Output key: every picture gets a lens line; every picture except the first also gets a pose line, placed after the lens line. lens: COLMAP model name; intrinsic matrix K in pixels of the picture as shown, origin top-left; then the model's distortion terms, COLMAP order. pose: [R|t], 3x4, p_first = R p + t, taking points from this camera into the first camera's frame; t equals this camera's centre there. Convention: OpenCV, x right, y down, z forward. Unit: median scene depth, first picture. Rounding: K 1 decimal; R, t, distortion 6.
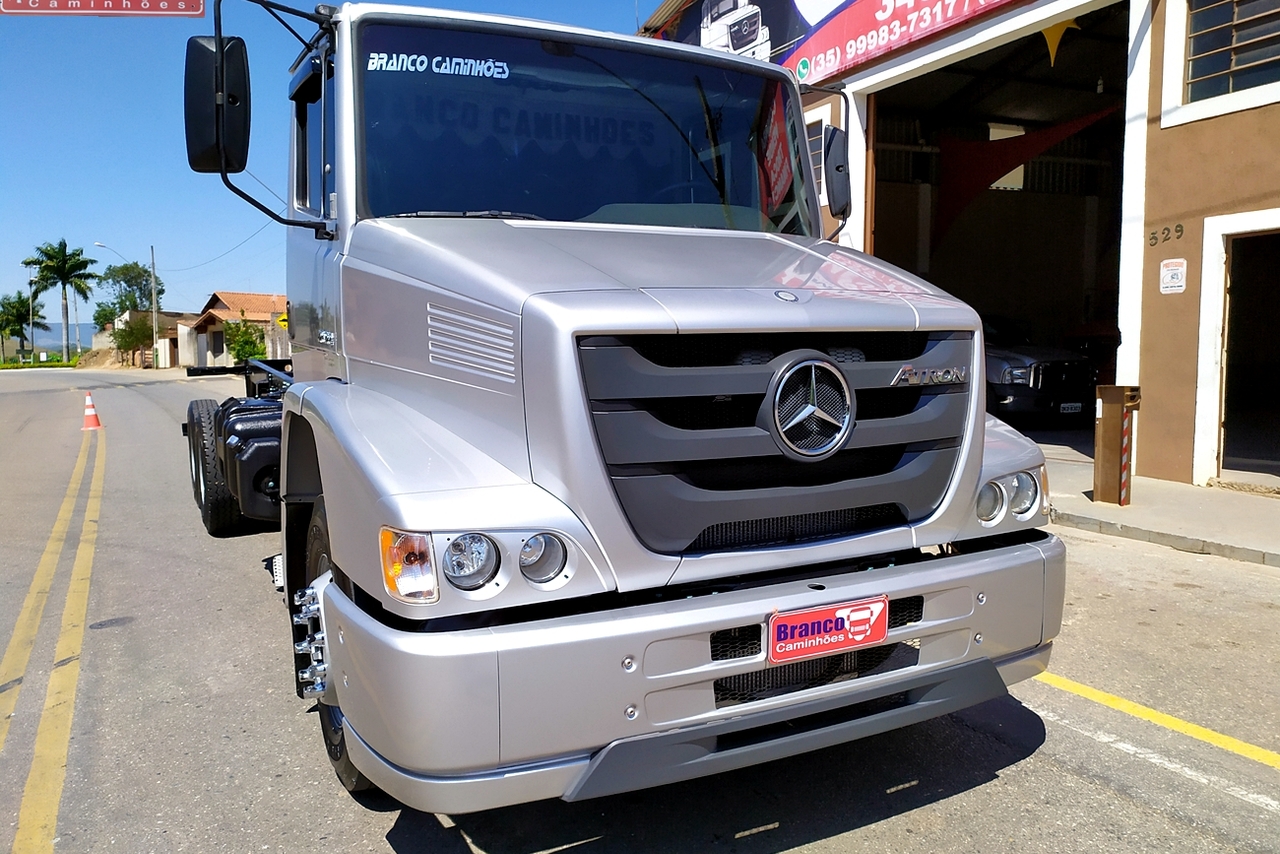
lens RADIAL K [[955.0, 0, 644.9], [0, 955.0, 426.5], [0, 0, 1]] dist [0.061034, -0.055134]
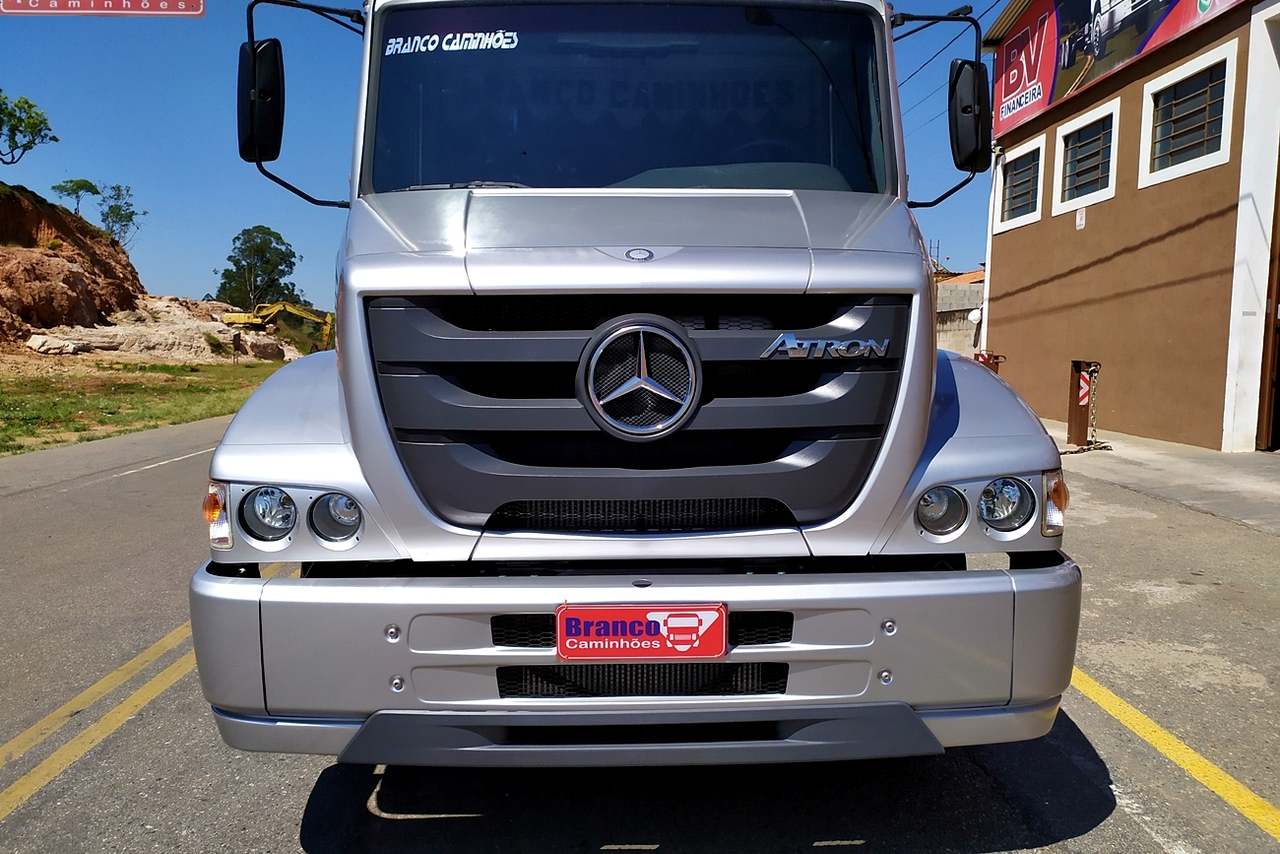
lens RADIAL K [[955.0, 0, 644.9], [0, 955.0, 426.5], [0, 0, 1]] dist [0.061034, -0.055134]
pose [[0.899059, 0.051735, -0.434760, 0.555211], [-0.048448, 0.998652, 0.018649, 0.006413], [0.435138, 0.004296, 0.900353, 0.207451]]
